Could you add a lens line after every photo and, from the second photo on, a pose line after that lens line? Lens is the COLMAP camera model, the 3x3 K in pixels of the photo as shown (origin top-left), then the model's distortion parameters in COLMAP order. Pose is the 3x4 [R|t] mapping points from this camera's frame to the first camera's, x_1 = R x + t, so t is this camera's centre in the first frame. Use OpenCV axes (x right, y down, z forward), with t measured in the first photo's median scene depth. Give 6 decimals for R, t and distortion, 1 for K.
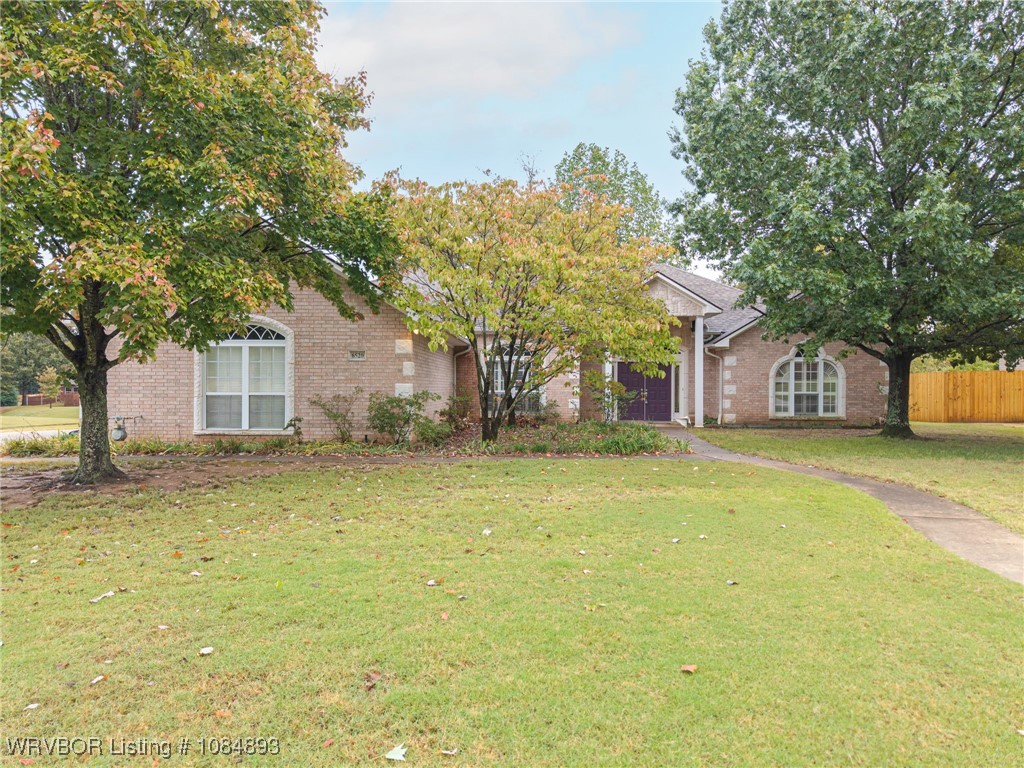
lens RADIAL K [[683.5, 0, 513.2], [0, 683.5, 388.0], [0, 0, 1]] dist [0.021111, -0.018320]
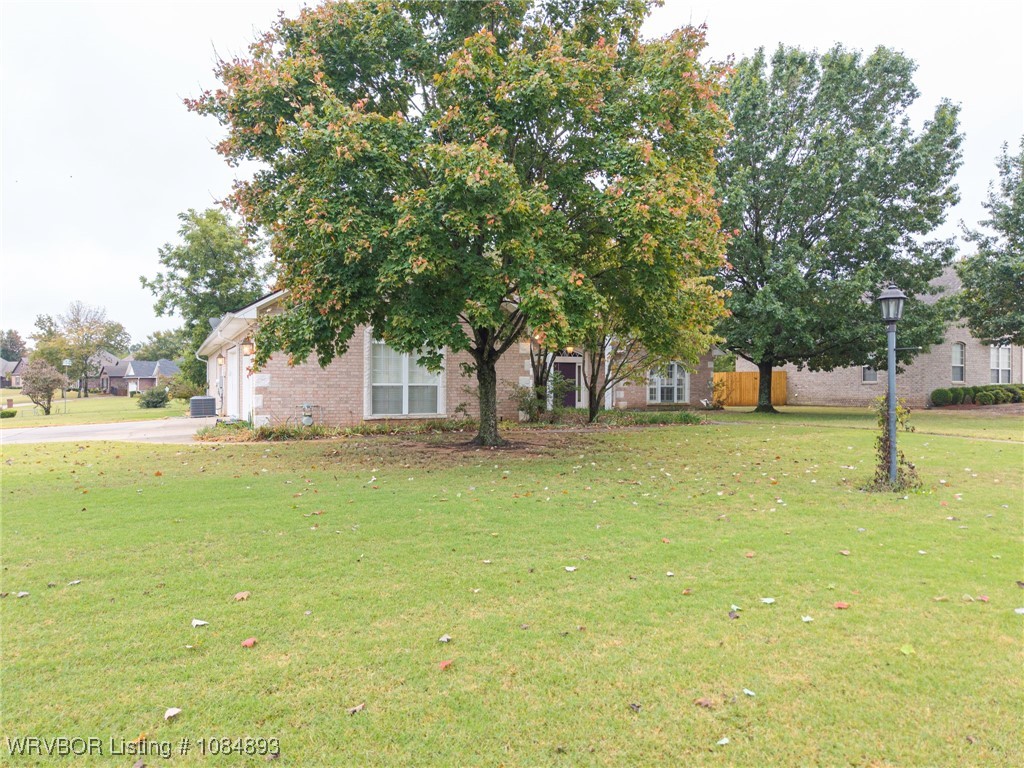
lens RADIAL K [[683.5, 0, 513.2], [0, 683.5, 388.0], [0, 0, 1]] dist [0.021111, -0.018320]
pose [[0.880002, -0.001466, 0.474968, -0.787622], [0.001287, 0.999999, 0.000701, 0.013923], [-0.474968, -0.000005, 0.880003, -0.132367]]
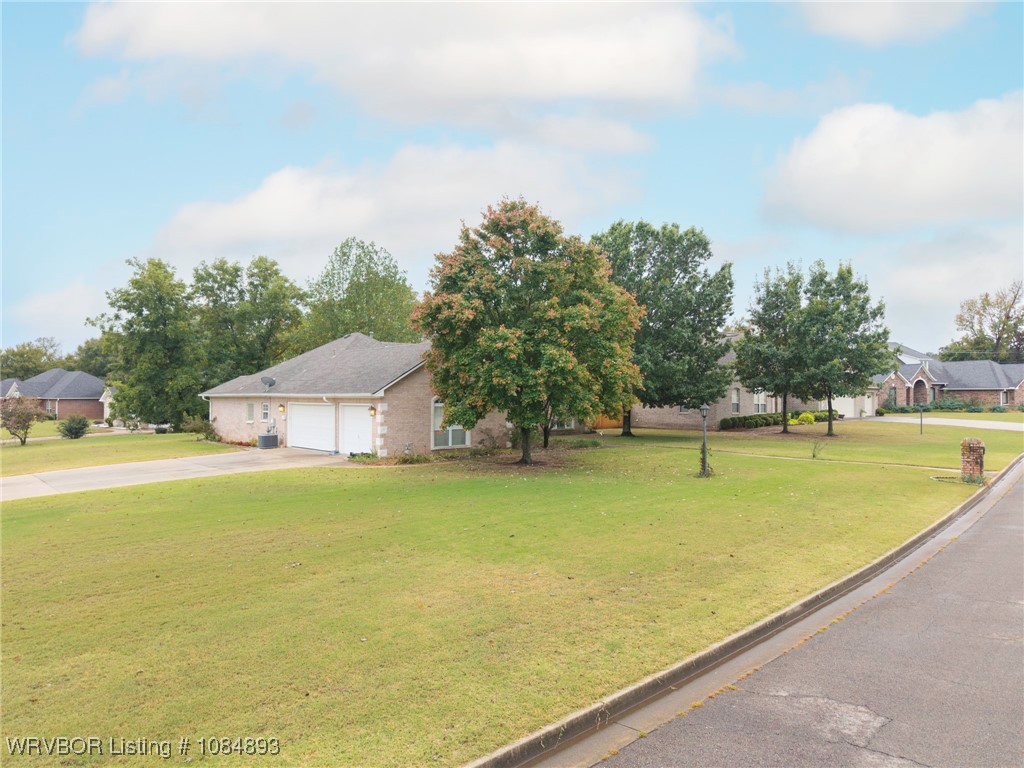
lens RADIAL K [[683.5, 0, 513.2], [0, 683.5, 388.0], [0, 0, 1]] dist [0.021111, -0.018320]
pose [[0.735184, 0.006237, 0.677839, -1.652061], [0.003070, 0.999917, -0.012530, -0.089214], [-0.677861, 0.011293, 0.735103, -0.651583]]
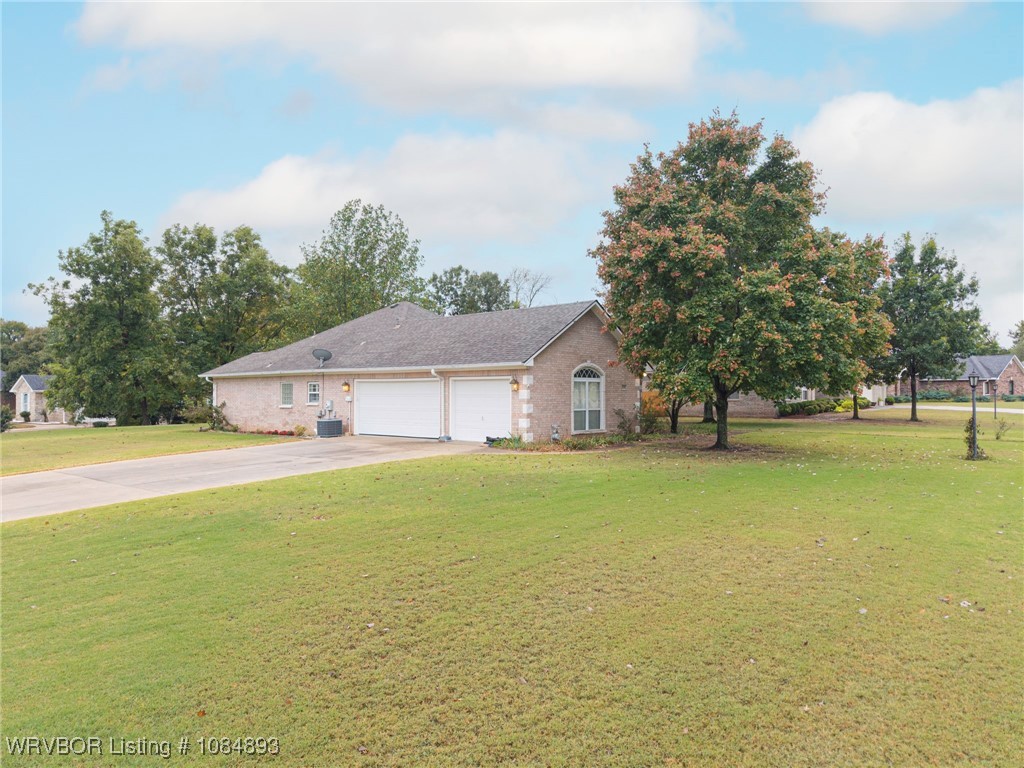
lens RADIAL K [[686.3, 0, 512.0], [0, 686.3, 384.0], [0, 0, 1]] dist [0.004301, 0.000422]
pose [[0.632600, 0.011214, 0.774397, -1.820234], [0.003019, 0.999852, -0.016946, -0.026308], [-0.774473, 0.013058, 0.632472, 0.070807]]
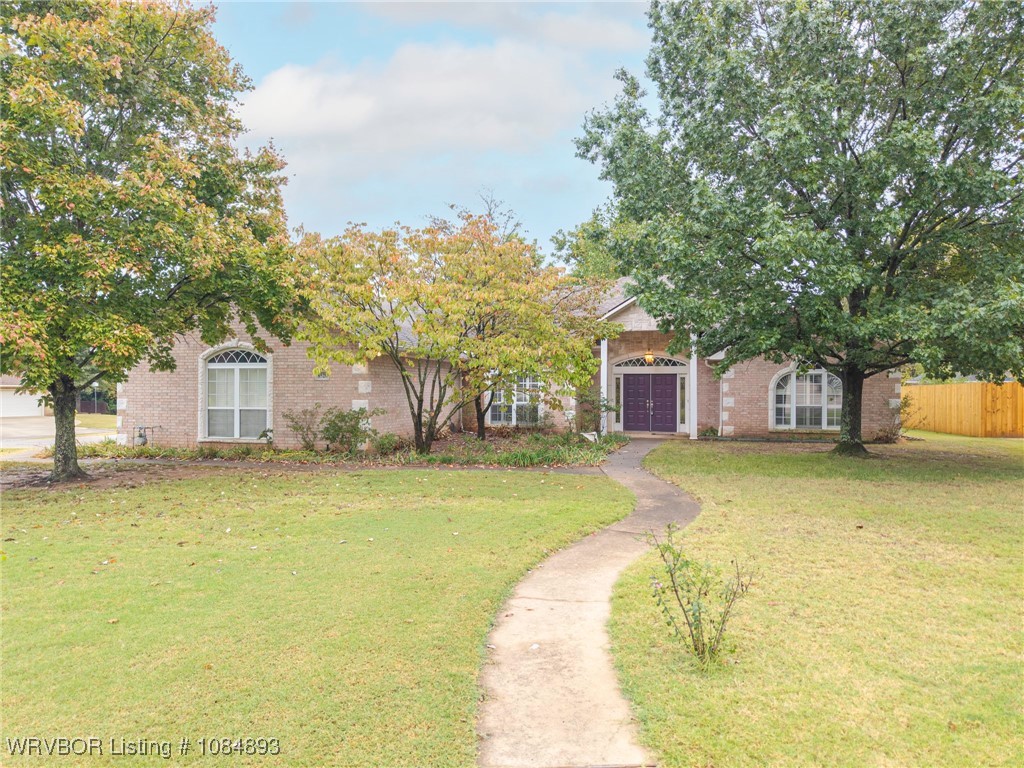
lens RADIAL K [[683.5, 0, 513.2], [0, 683.5, 388.0], [0, 0, 1]] dist [0.021111, -0.018320]
pose [[0.979260, -0.000879, -0.202605, 0.321452], [0.000275, 0.999995, -0.003005, -0.022922], [0.202607, 0.002887, 0.979256, -0.070443]]
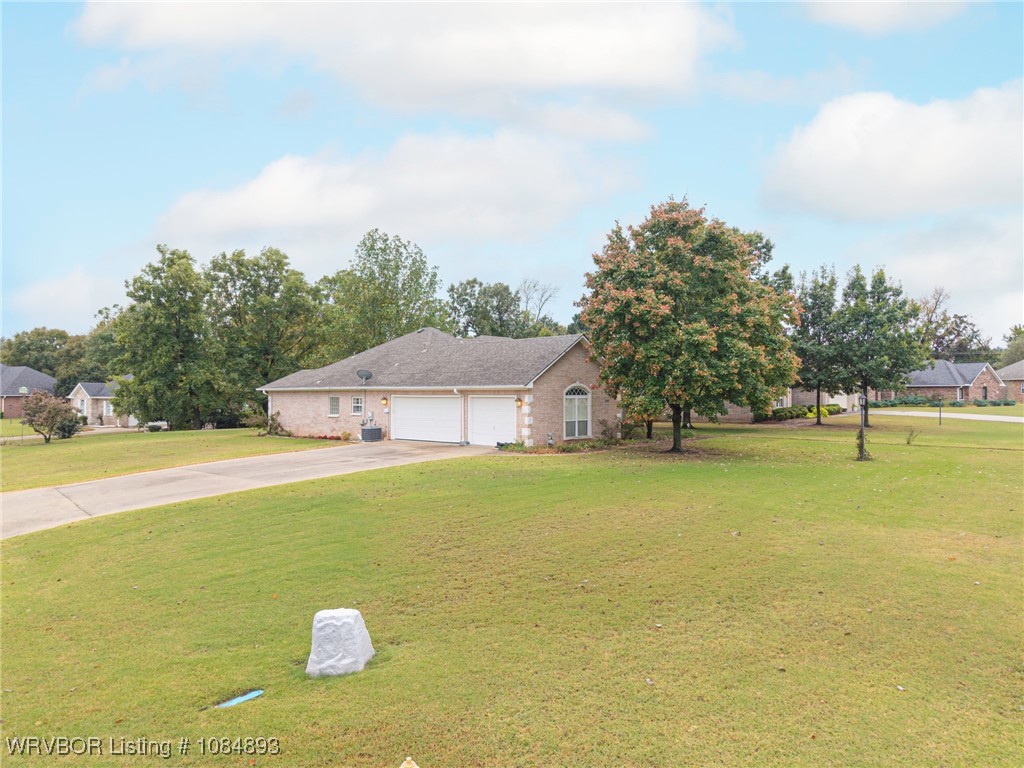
lens RADIAL K [[683.5, 0, 513.2], [0, 683.5, 388.0], [0, 0, 1]] dist [0.021111, -0.018320]
pose [[0.644780, 0.005965, 0.764345, -2.154651], [0.003391, 0.999937, -0.010665, -0.070291], [-0.764361, 0.009469, 0.644719, -0.229319]]
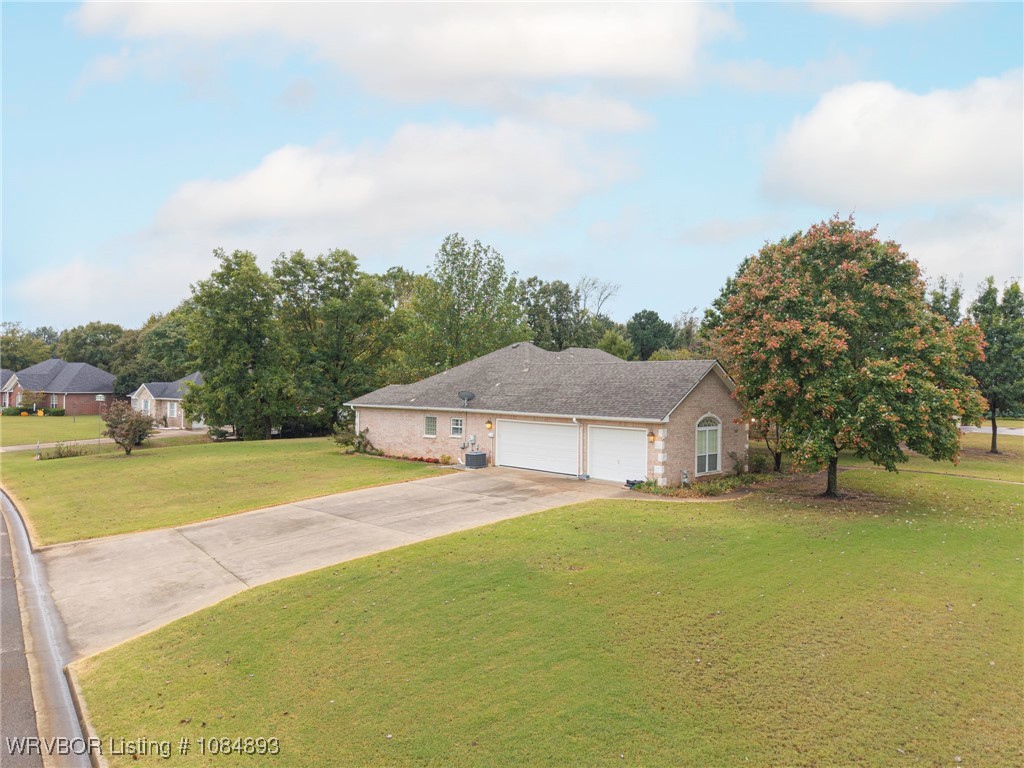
lens RADIAL K [[694.2, 0, 514.2], [0, 694.2, 388.3], [0, 0, 1]] dist [0.023419, -0.021913]
pose [[0.679706, 0.005063, 0.733467, -2.234615], [-0.010064, 0.999946, 0.002423, -0.178844], [-0.733415, -0.009029, 0.679721, 0.045496]]
